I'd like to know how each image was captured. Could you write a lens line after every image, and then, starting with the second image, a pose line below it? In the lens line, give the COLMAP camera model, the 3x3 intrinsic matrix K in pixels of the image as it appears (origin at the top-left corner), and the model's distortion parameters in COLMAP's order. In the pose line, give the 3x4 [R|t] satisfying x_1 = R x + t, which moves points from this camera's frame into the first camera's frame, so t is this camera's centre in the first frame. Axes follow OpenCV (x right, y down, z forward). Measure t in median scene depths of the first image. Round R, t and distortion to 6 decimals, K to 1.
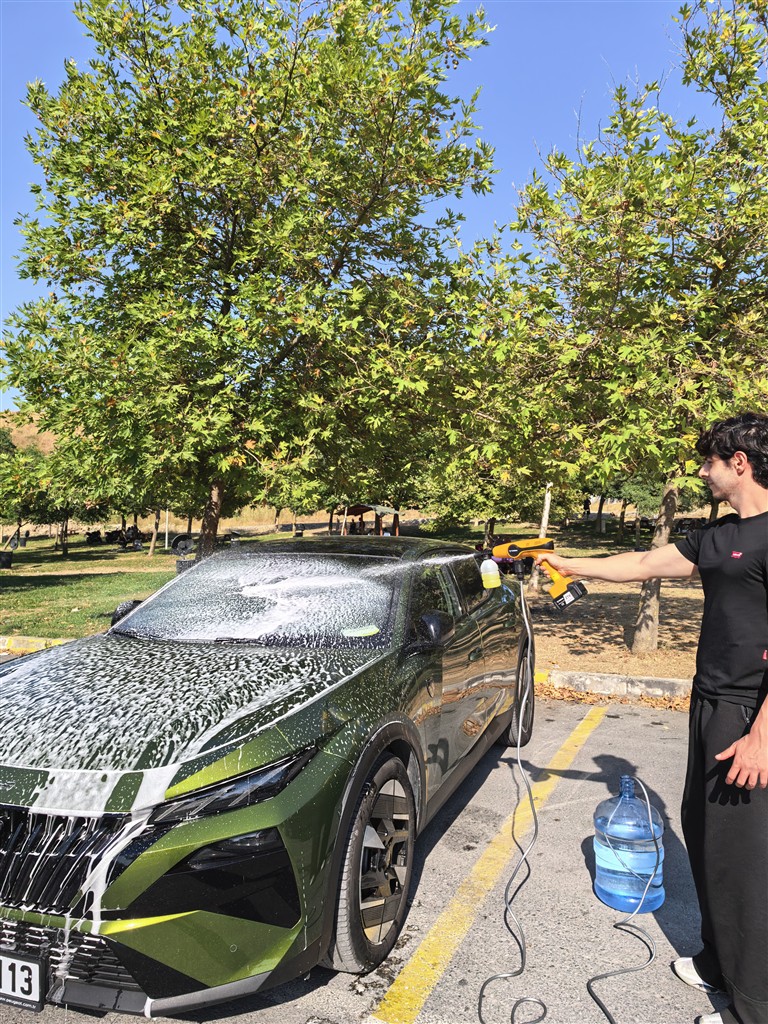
lens RADIAL K [[727.0, 0, 412.6], [0, 727.0, 515.9], [0, 0, 1]] dist [0.006906, -0.009968]
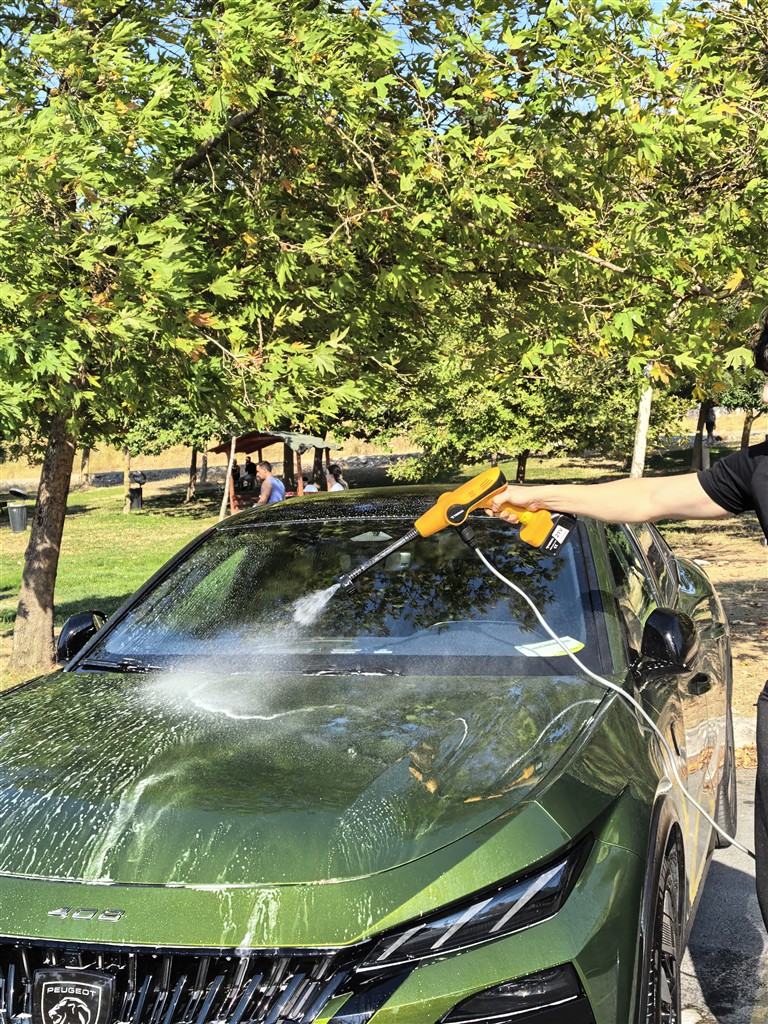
lens RADIAL K [[1381.9, 0, 387.7], [0, 1381.9, 512.3], [0, 0, 1]] dist [0.029457, -0.022014]
pose [[0.997889, -0.030145, 0.057519, -0.128839], [0.027509, 0.998559, 0.046067, -0.001106], [-0.058825, -0.044388, 0.997281, -0.036918]]
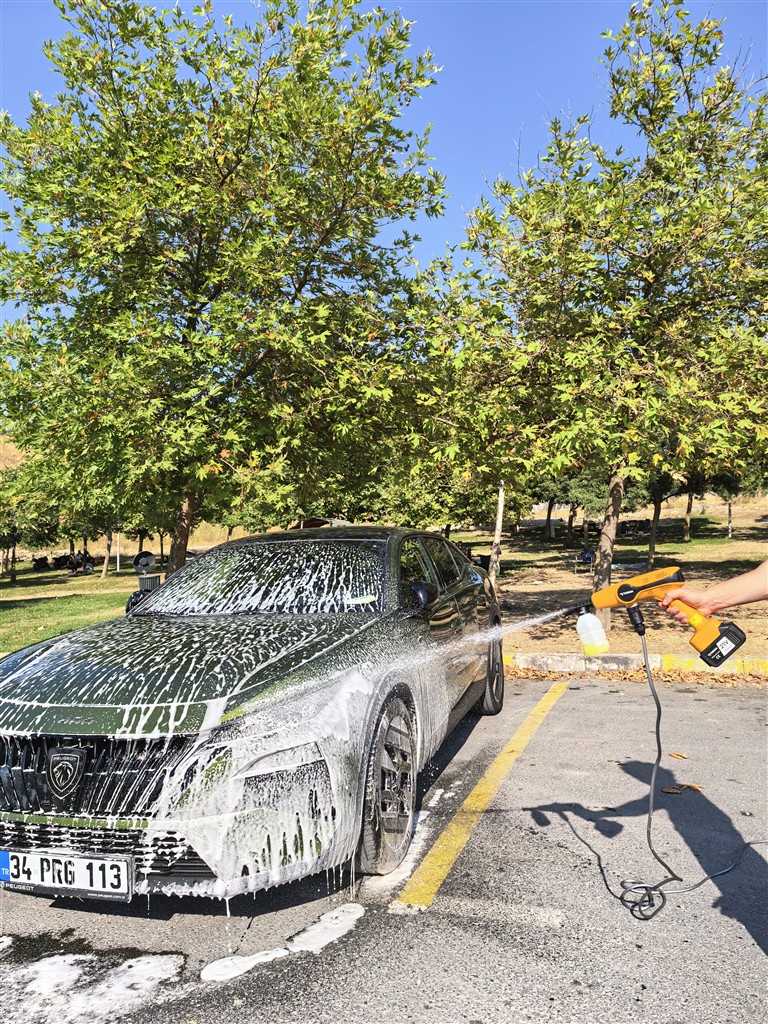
lens RADIAL K [[731.8, 0, 412.3], [0, 731.8, 514.5], [0, 0, 1]] dist [0.007035, -0.005471]
pose [[0.996839, -0.037714, 0.069920, -0.031113], [0.039407, 0.998959, -0.022988, 0.026141], [-0.068981, 0.025671, 0.997288, -0.079162]]
